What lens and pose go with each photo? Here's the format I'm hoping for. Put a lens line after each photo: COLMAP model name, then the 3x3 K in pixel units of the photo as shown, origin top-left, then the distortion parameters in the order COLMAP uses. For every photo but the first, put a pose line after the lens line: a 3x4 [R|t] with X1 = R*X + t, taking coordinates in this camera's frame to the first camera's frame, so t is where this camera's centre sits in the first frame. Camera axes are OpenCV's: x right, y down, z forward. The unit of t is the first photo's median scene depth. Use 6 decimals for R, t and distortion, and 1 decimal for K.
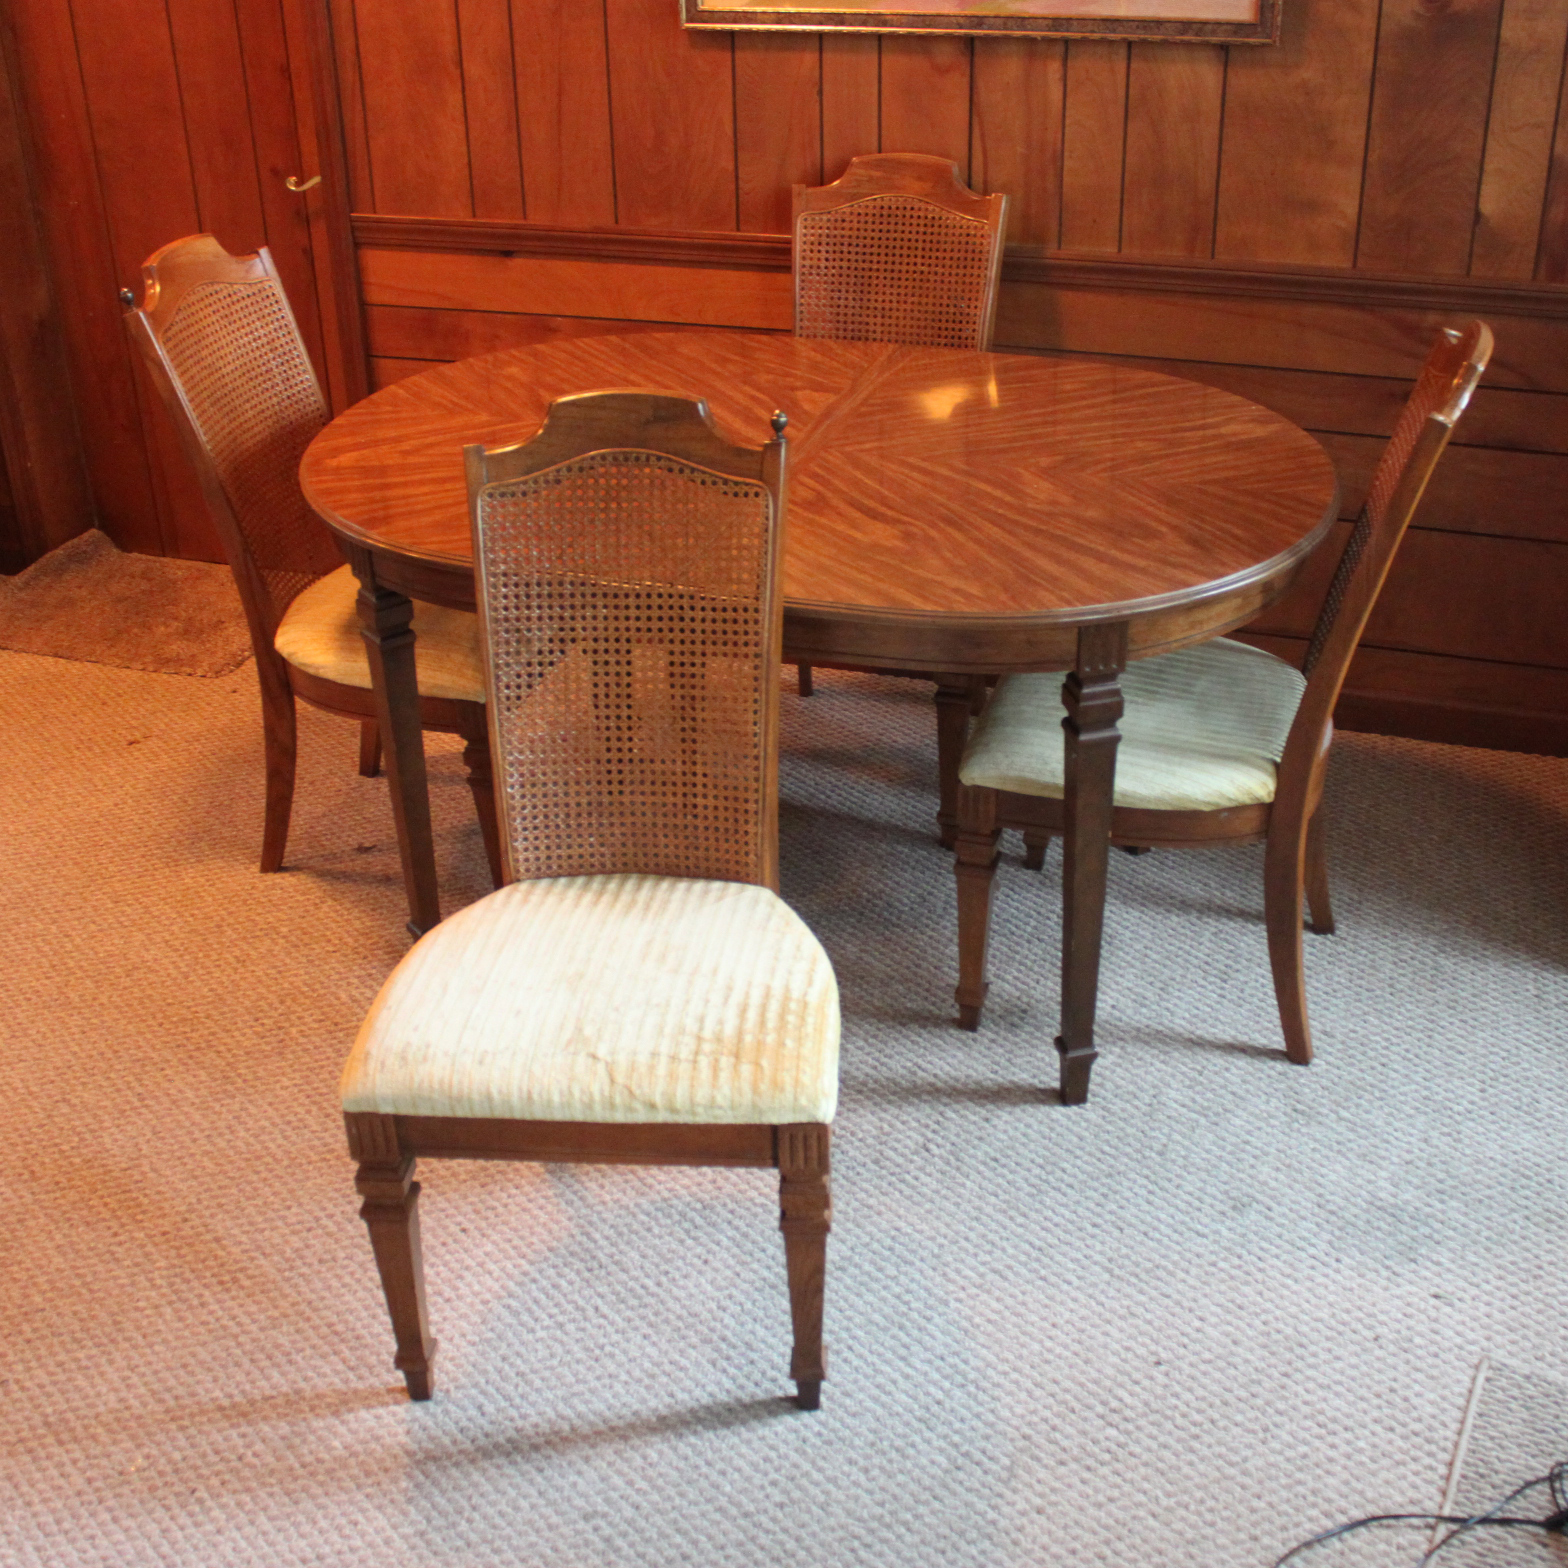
lens RADIAL K [[2046.6, 0, 775.2], [0, 2046.6, 791.2], [0, 0, 1]] dist [-0.114589, 0.000000]
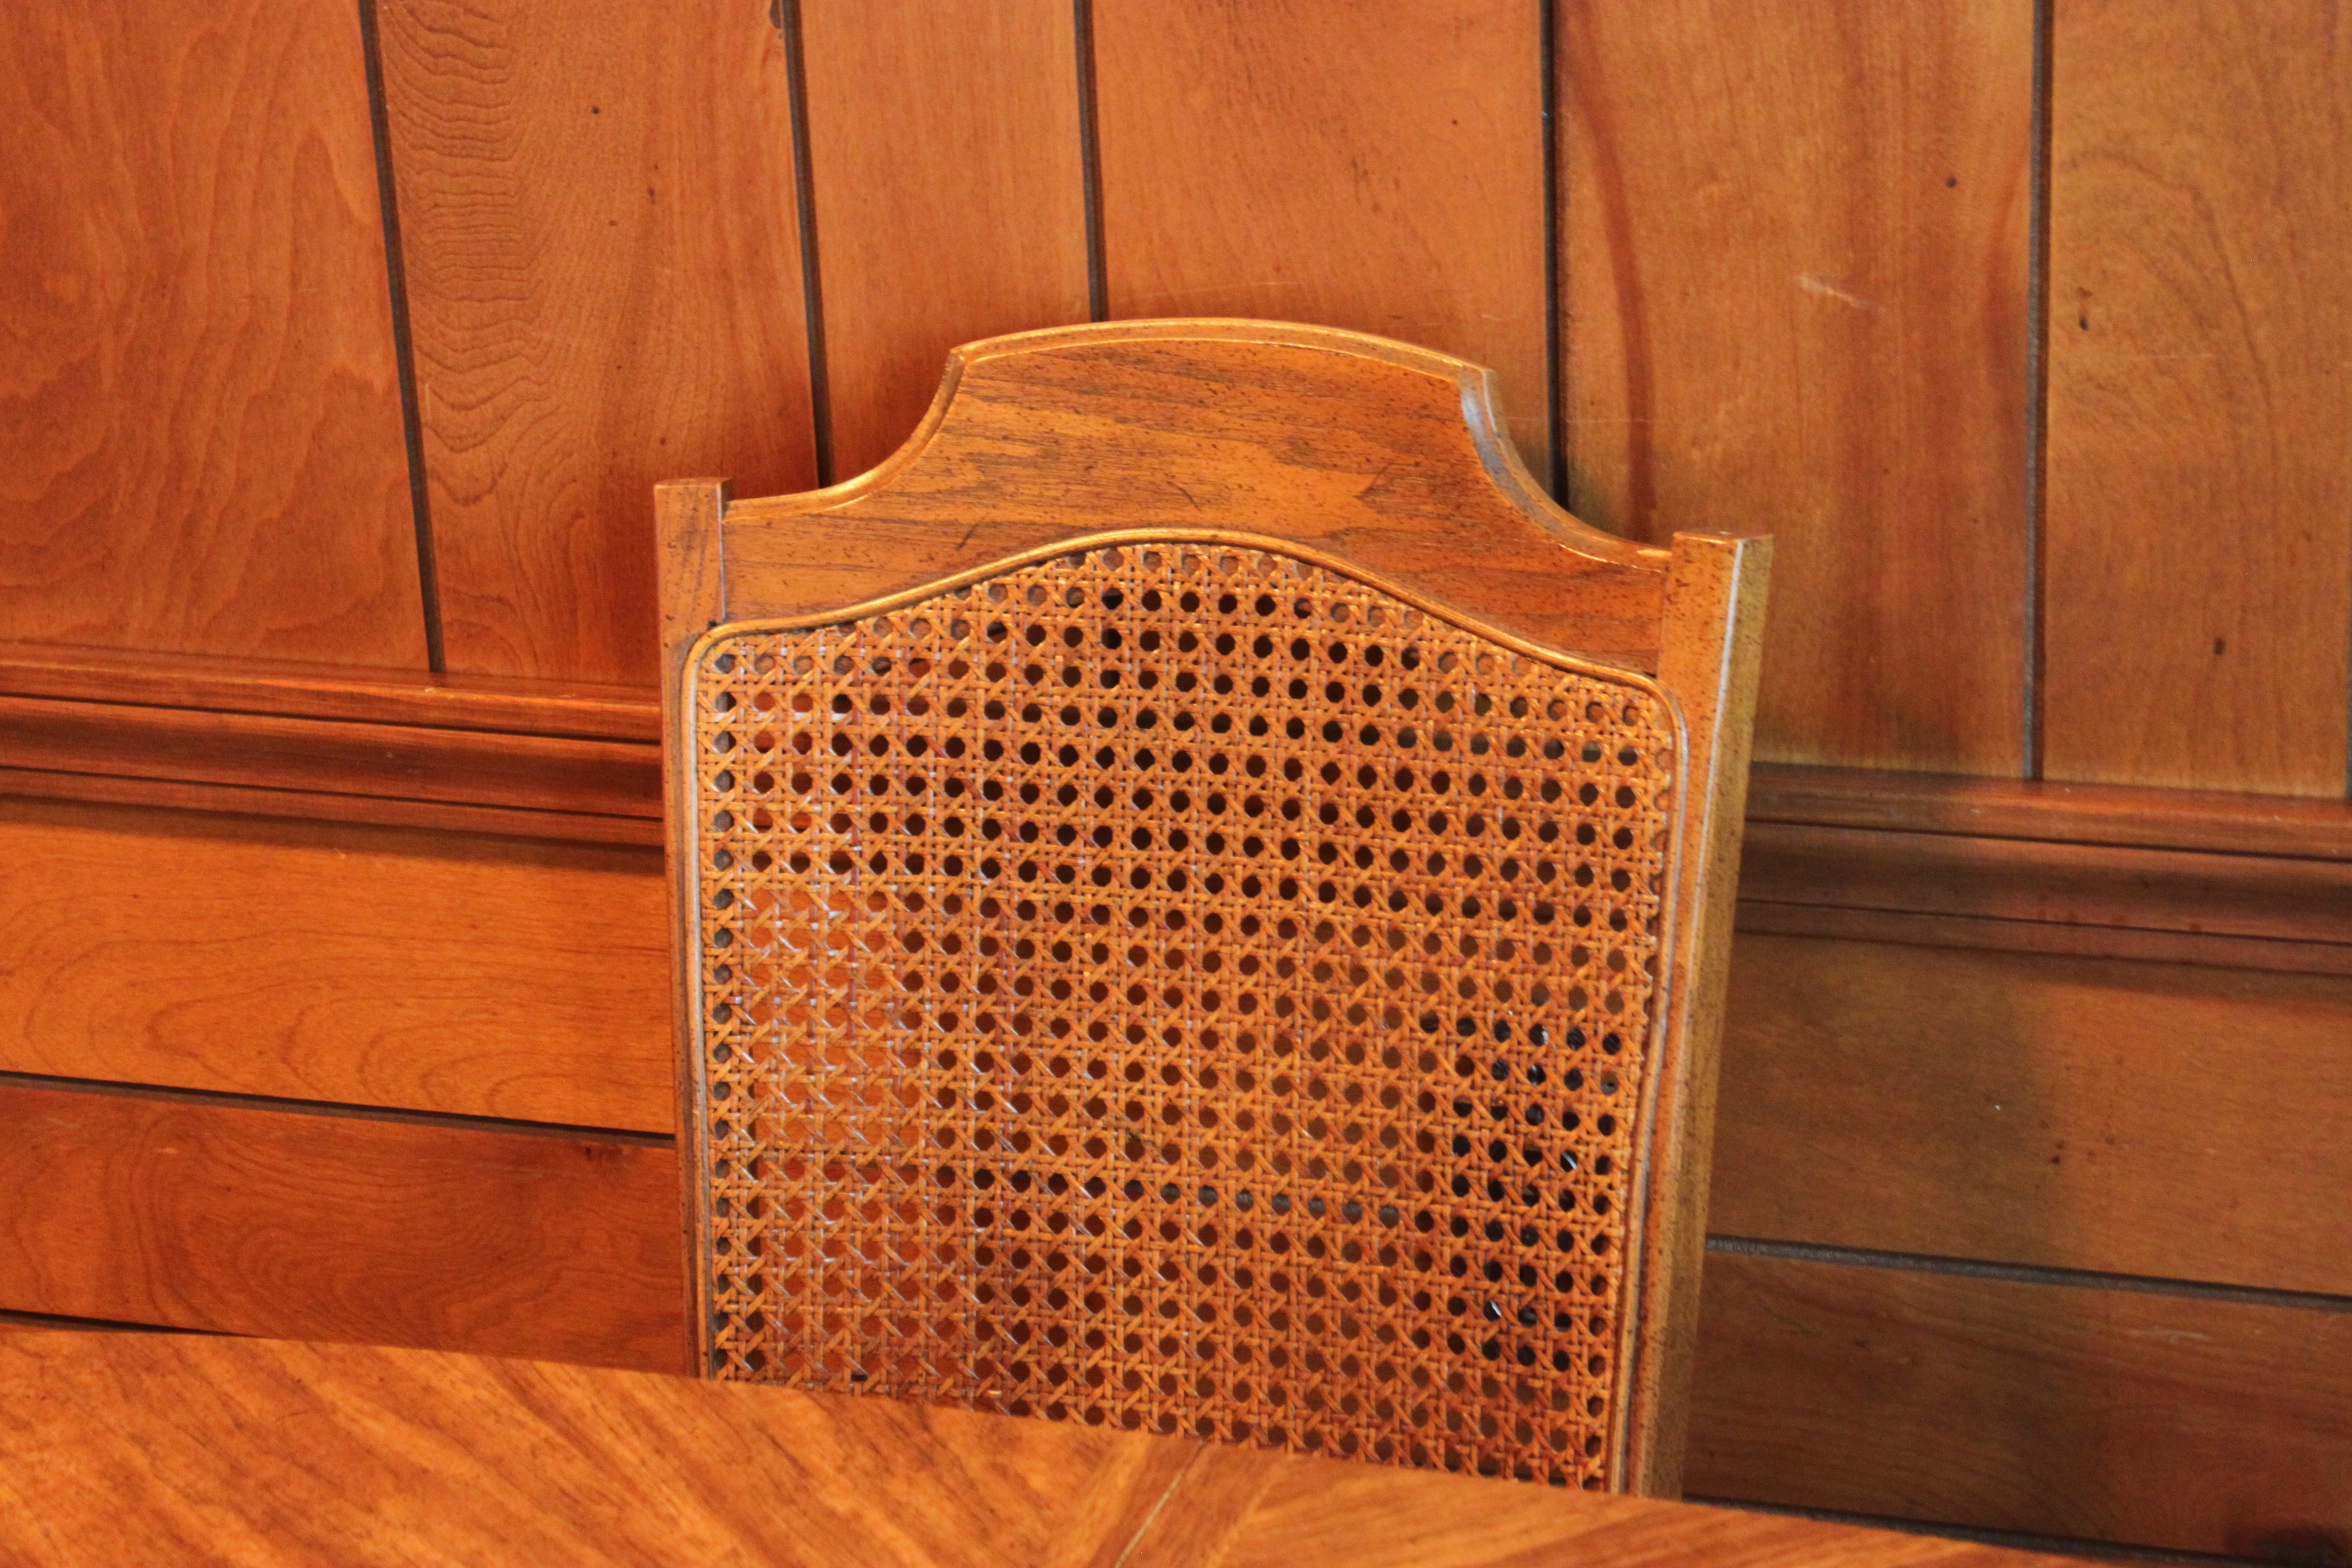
lens RADIAL K [[5412.4, 0, 1180.1], [0, 5412.4, 780.1], [0, 0, 1]] dist [0.057767, 0.000000]
pose [[0.999661, -0.024229, -0.009579, 0.063868], [0.022875, 0.992207, -0.122486, -0.207131], [0.012472, 0.122225, 0.992424, 0.487233]]
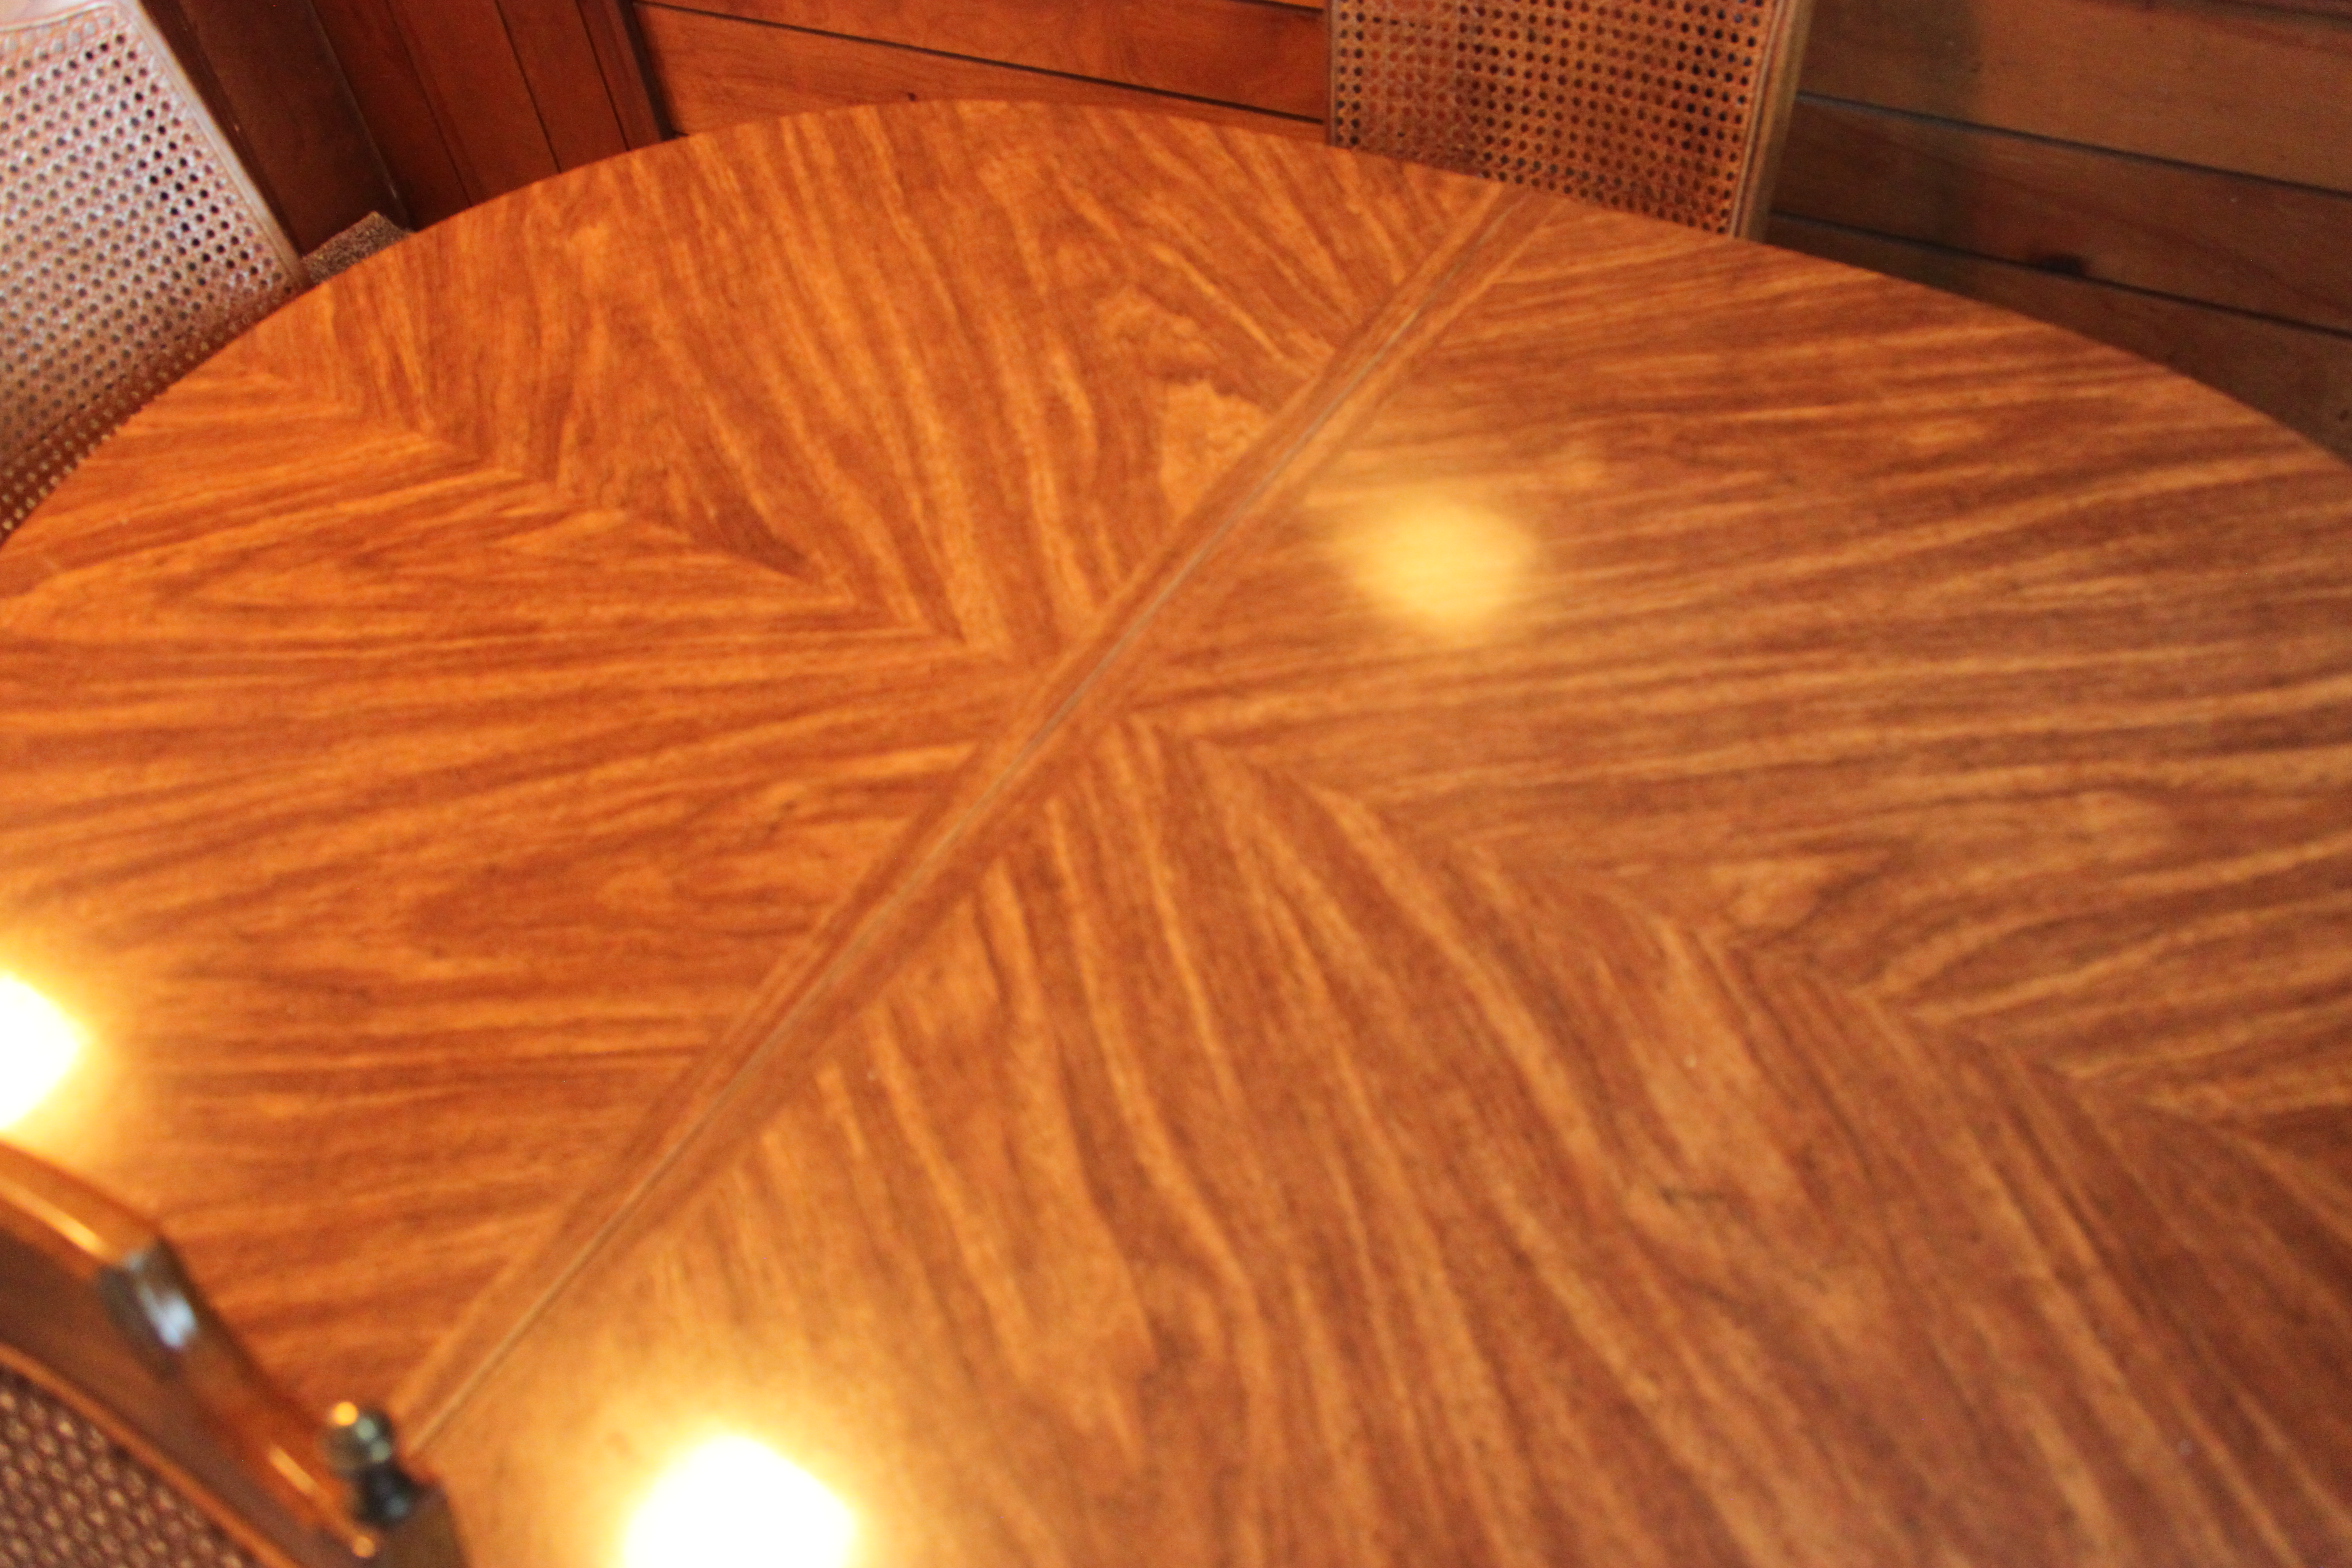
lens RADIAL K [[1996.1, 0, 1160.9], [0, 1996.1, 768.0], [0, 0, 1]] dist [-0.121662, 0.046877]
pose [[0.965530, 0.108535, -0.236582, 0.091831], [-0.025489, 0.943974, 0.329033, -0.224457], [0.259039, -0.311661, 0.914202, 0.573293]]
